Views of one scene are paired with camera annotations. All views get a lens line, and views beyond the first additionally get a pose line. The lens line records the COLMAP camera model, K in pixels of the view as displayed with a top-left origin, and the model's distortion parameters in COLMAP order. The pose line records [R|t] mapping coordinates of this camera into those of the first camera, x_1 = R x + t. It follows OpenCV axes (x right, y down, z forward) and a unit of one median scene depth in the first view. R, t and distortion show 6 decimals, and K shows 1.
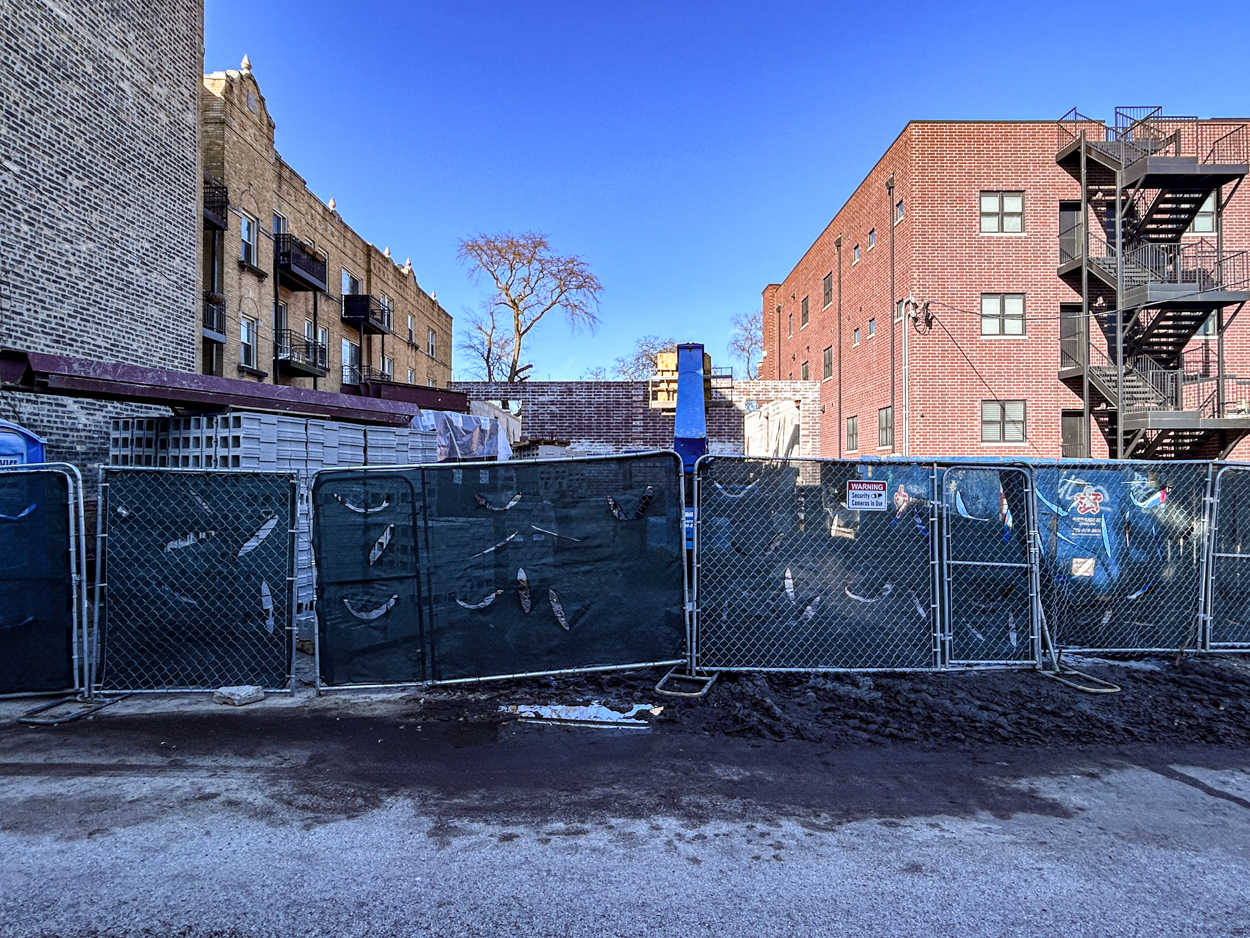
lens RADIAL K [[691.2, 0, 620.5], [0, 691.2, 466.5], [0, 0, 1]] dist [-0.000194, -0.000048]
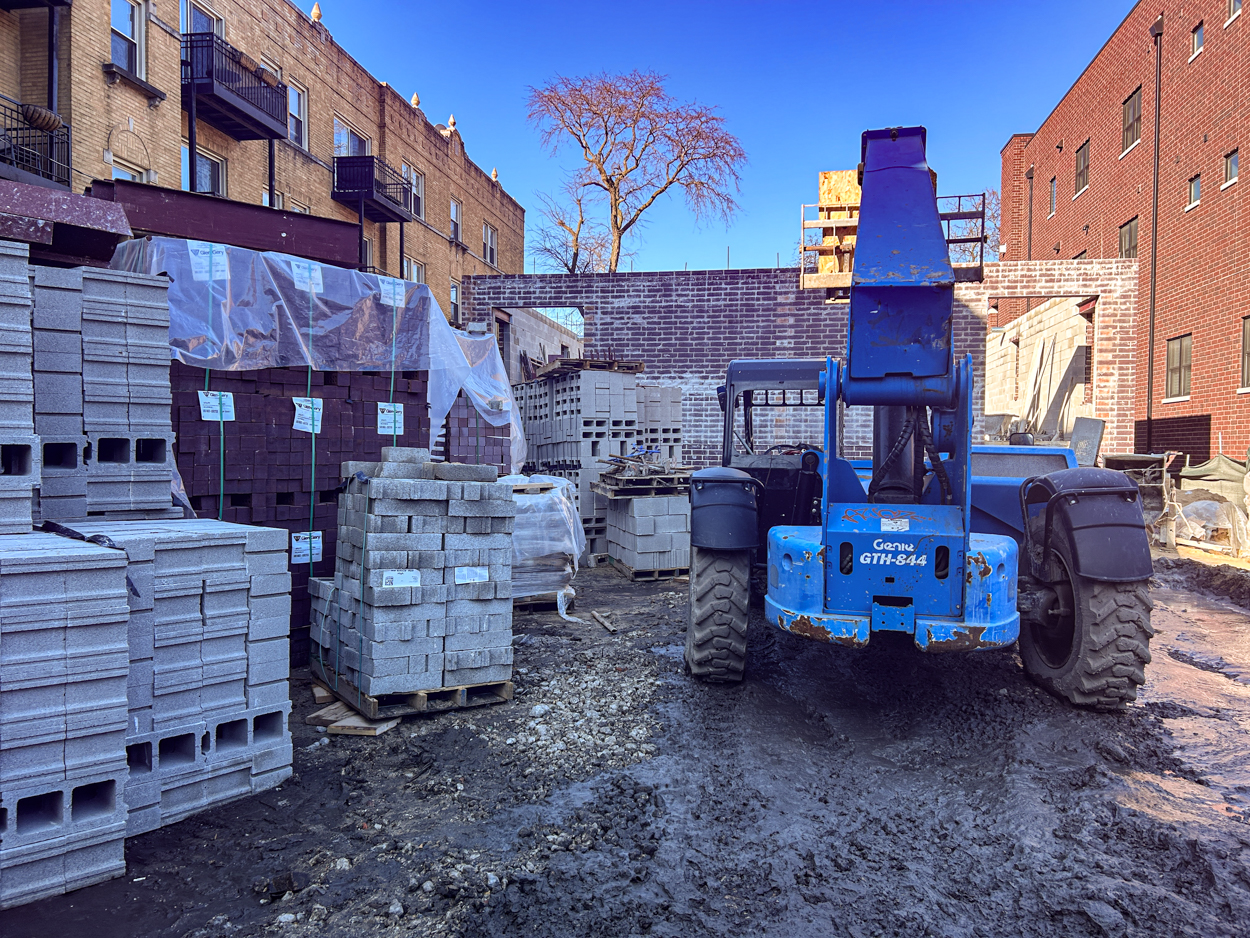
lens RADIAL K [[947.8, 0, 624.7], [0, 947.8, 477.7], [0, 0, 1]] dist [0.025024, -0.015661]
pose [[0.987803, 0.015810, -0.154906, 0.012971], [-0.008336, 0.998775, 0.048776, 0.007624], [0.155487, -0.046889, 0.986724, 0.158030]]
